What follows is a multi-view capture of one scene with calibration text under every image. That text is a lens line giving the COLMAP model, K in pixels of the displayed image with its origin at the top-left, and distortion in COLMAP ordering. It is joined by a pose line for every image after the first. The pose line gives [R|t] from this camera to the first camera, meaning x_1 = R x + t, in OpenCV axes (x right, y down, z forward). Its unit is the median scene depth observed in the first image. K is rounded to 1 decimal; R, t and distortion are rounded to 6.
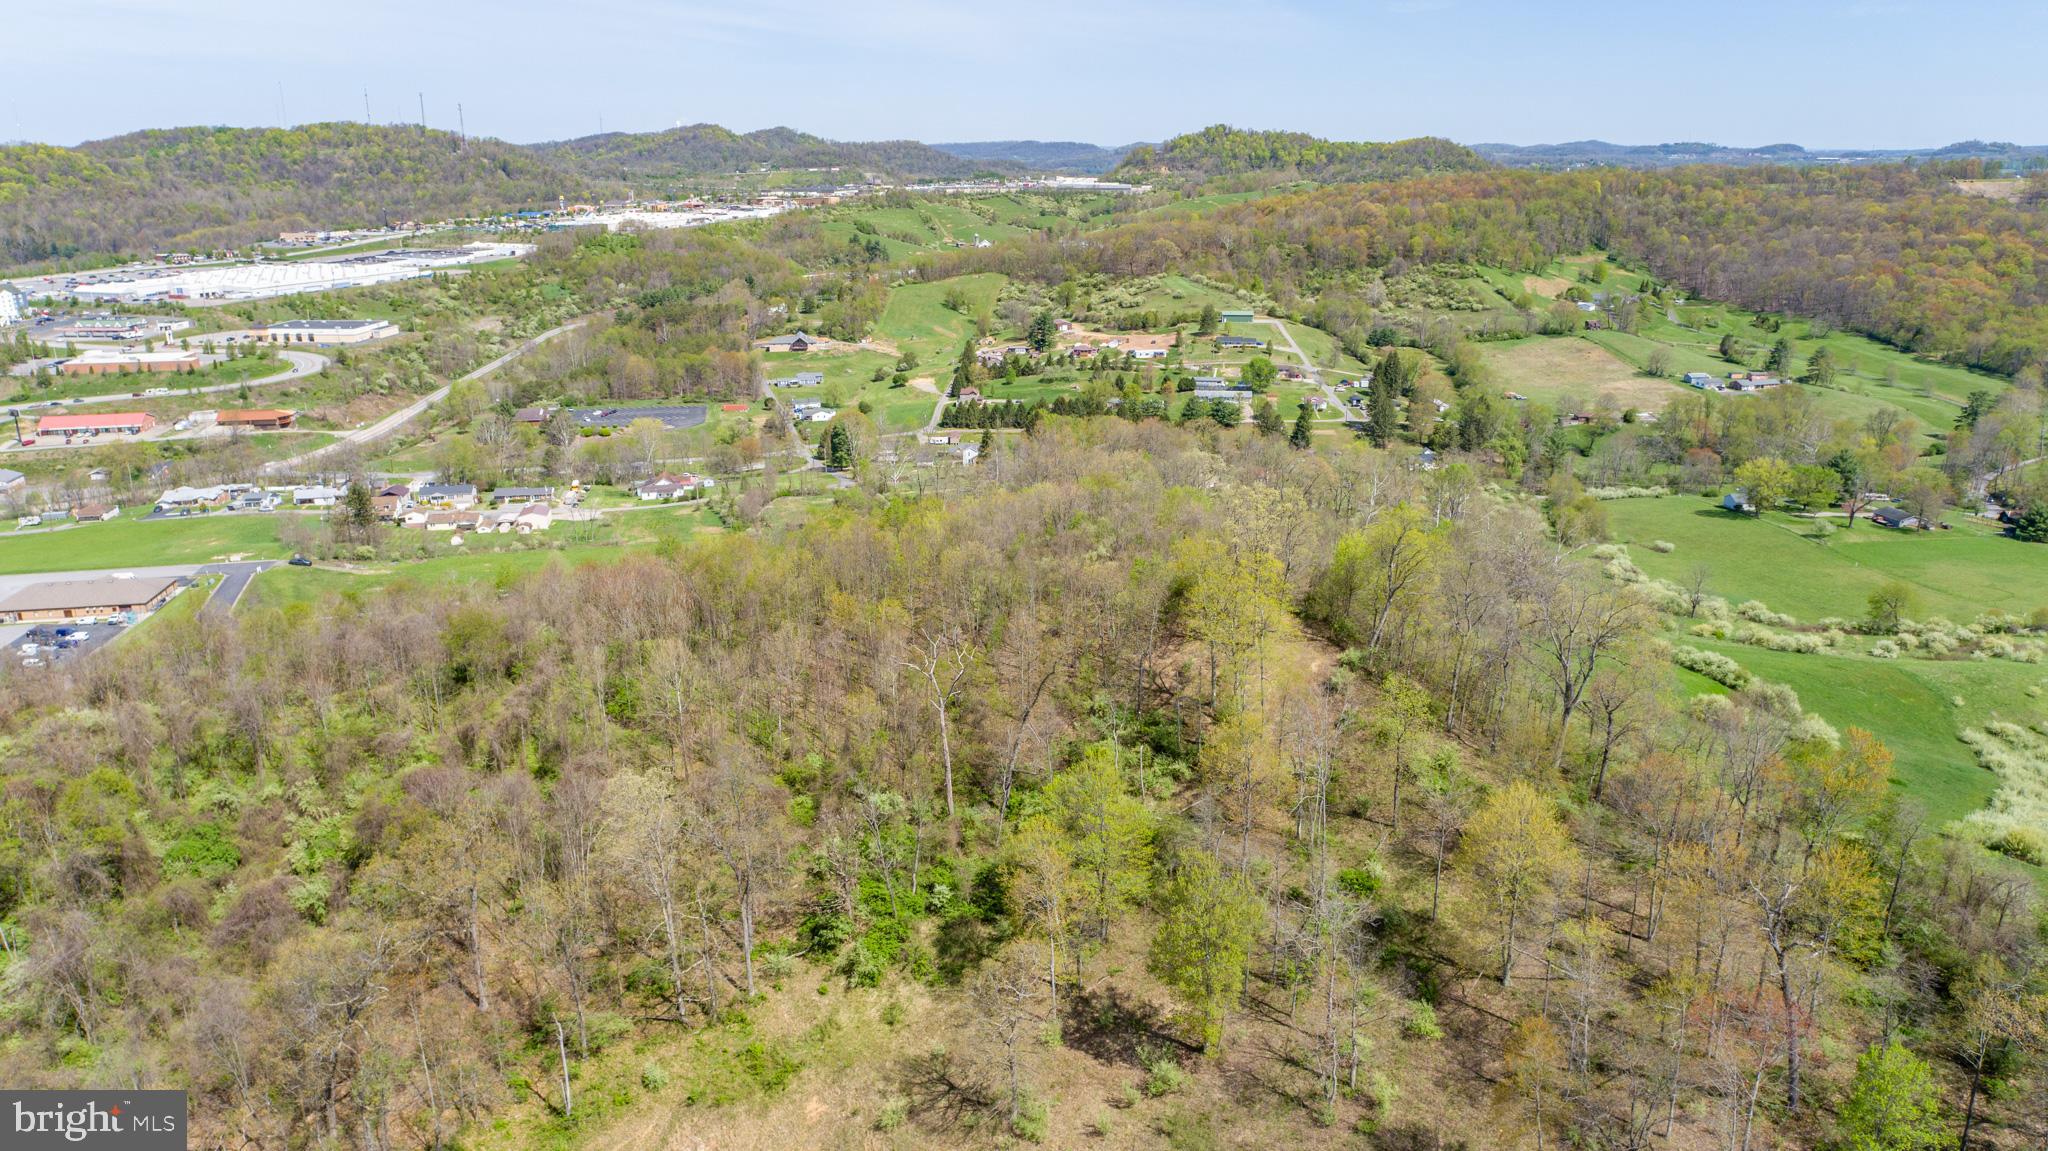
lens RADIAL K [[1384.8, 0, 1024.5], [0, 1384.8, 575.2], [0, 0, 1]] dist [-0.016906, 0.016424]
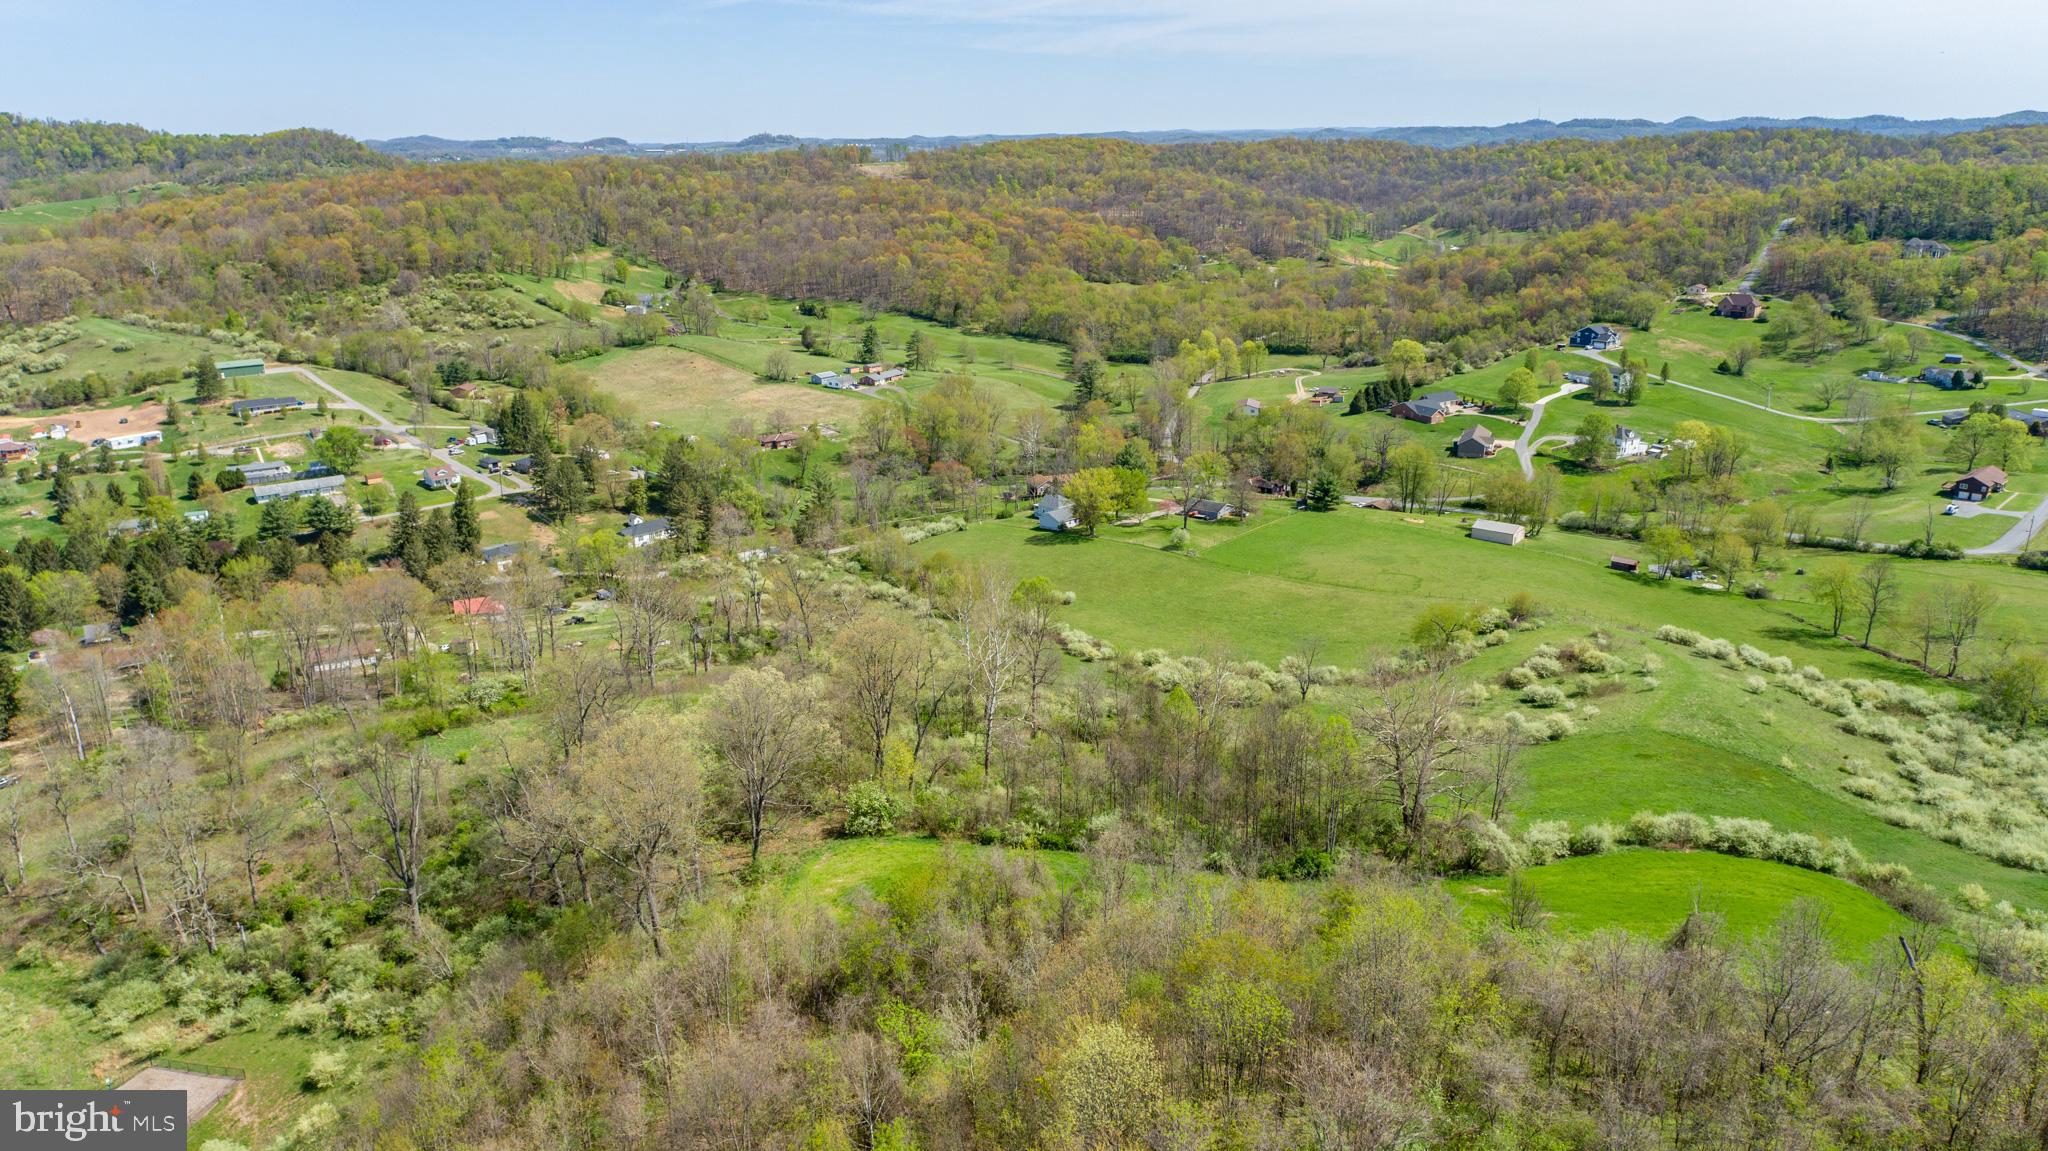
lens RADIAL K [[1384.8, 0, 1024.5], [0, 1384.8, 575.2], [0, 0, 1]] dist [-0.016906, 0.016424]
pose [[0.713592, -0.214264, 0.666991, -0.076332], [0.212409, 0.973437, 0.085458, -0.078200], [-0.667584, 0.080693, 0.740148, 0.283942]]
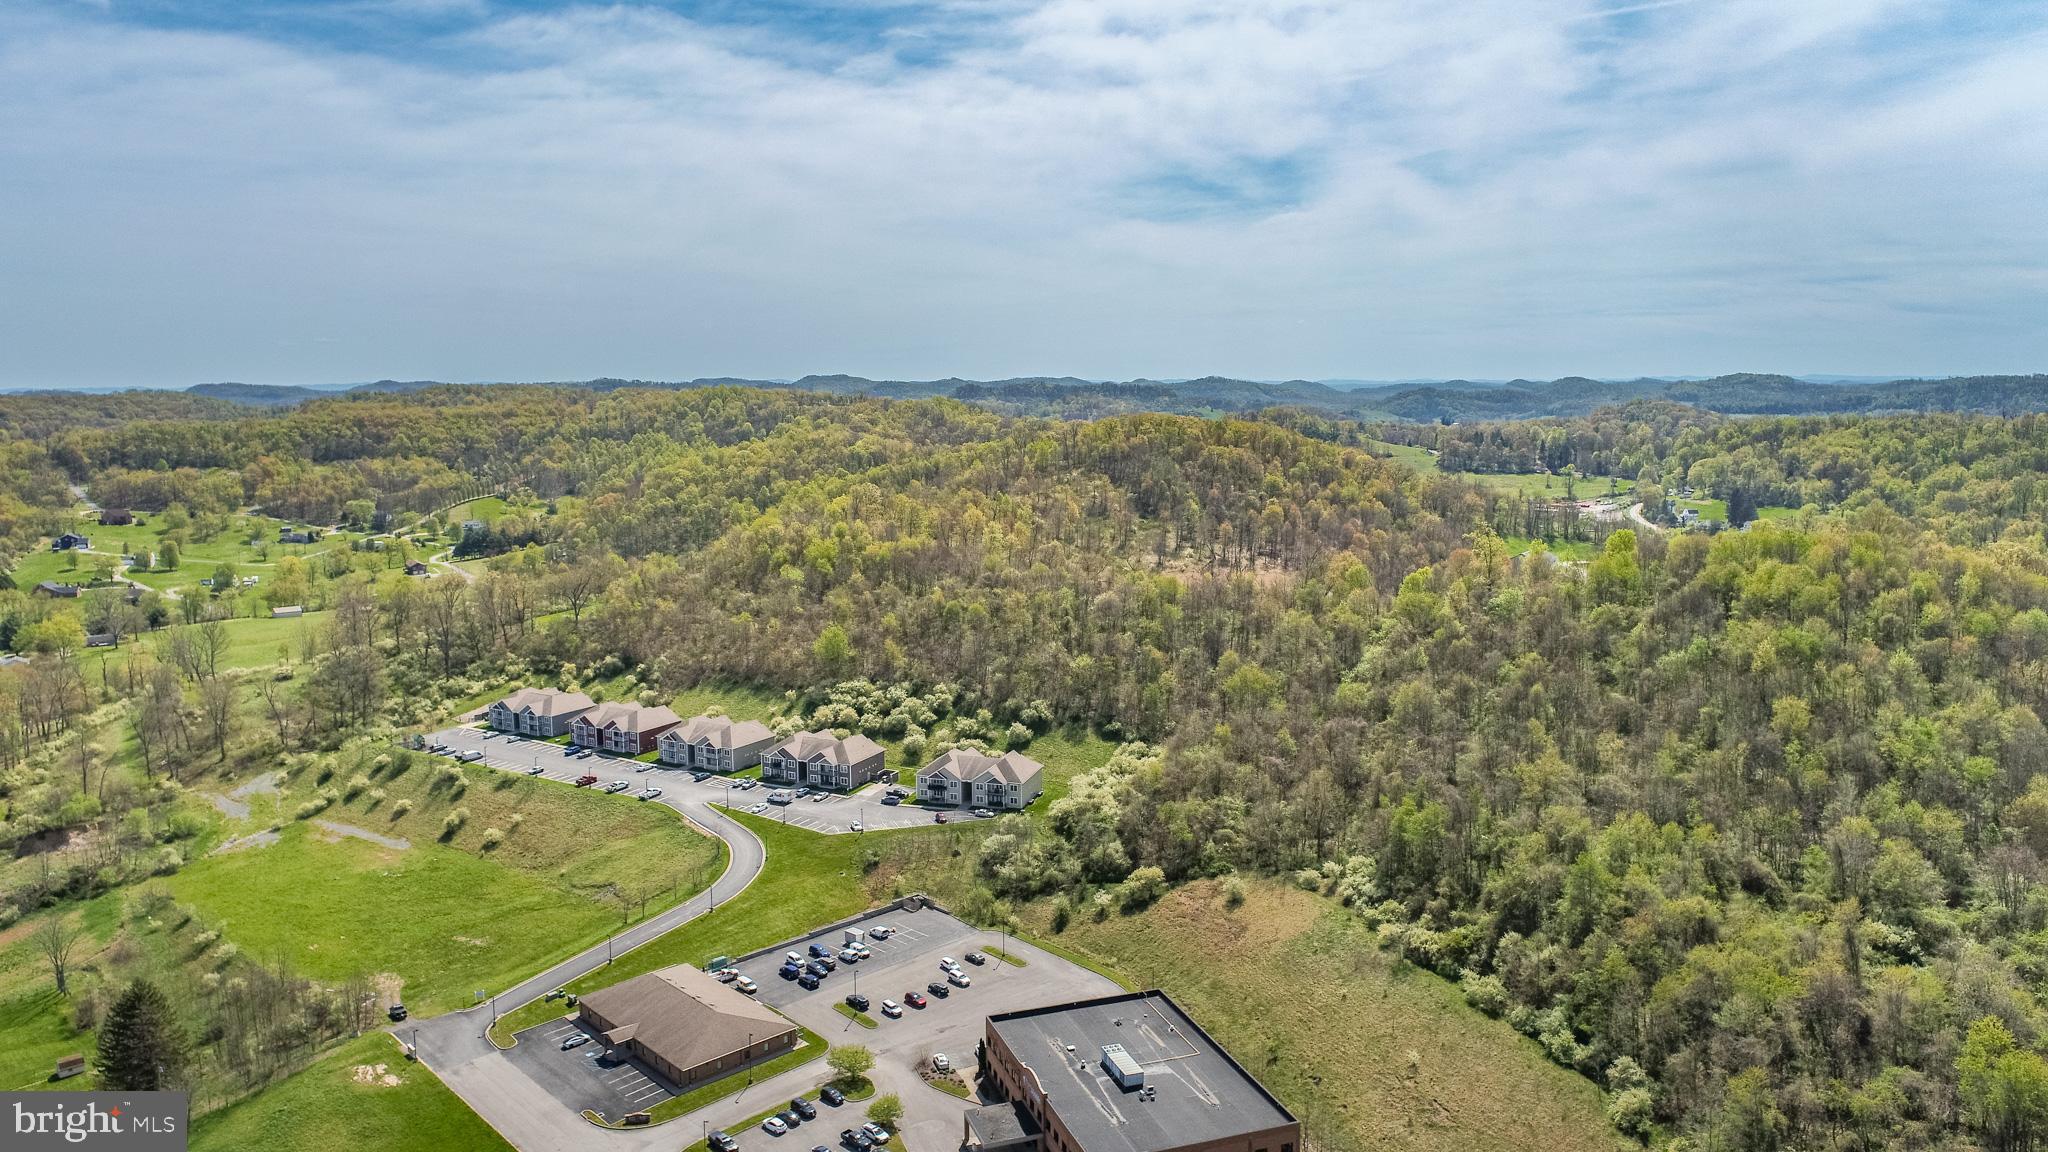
lens RADIAL K [[1384.8, 0, 1024.5], [0, 1384.8, 575.7], [0, 0, 1]] dist [-0.016906, 0.016424]
pose [[-0.543531, -0.102140, 0.833151, -0.770183], [0.251749, 0.927039, 0.277886, -0.188192], [-0.800747, 0.360784, -0.478162, 0.662487]]
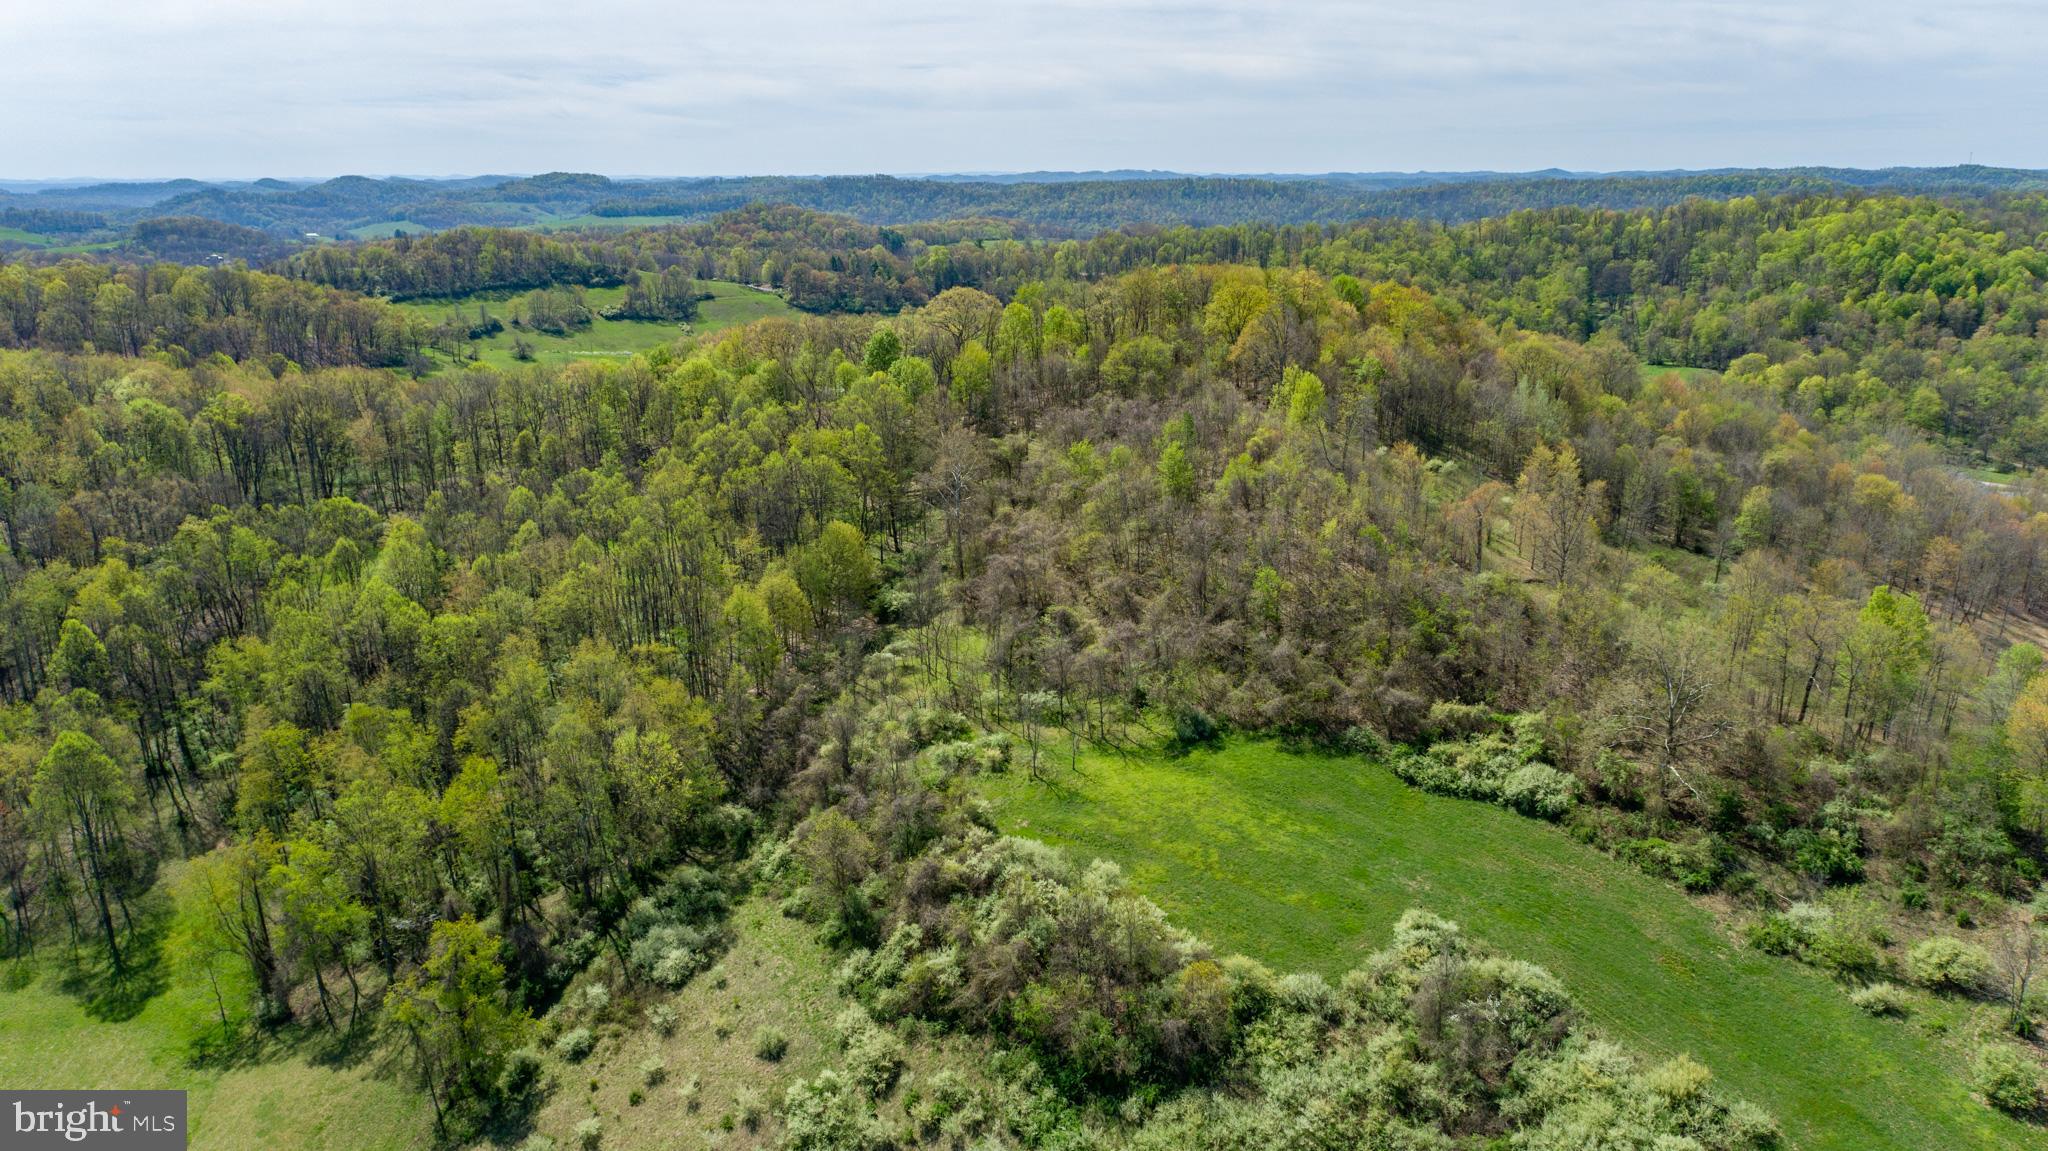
lens RADIAL K [[1384.8, 0, 1024.5], [0, 1384.8, 575.2], [0, 0, 1]] dist [-0.016906, 0.016424]
pose [[-0.991201, -0.024136, 0.130148, 0.276610], [0.050047, 0.841908, 0.537295, -0.136644], [-0.122541, 0.539081, -0.833292, 0.426175]]
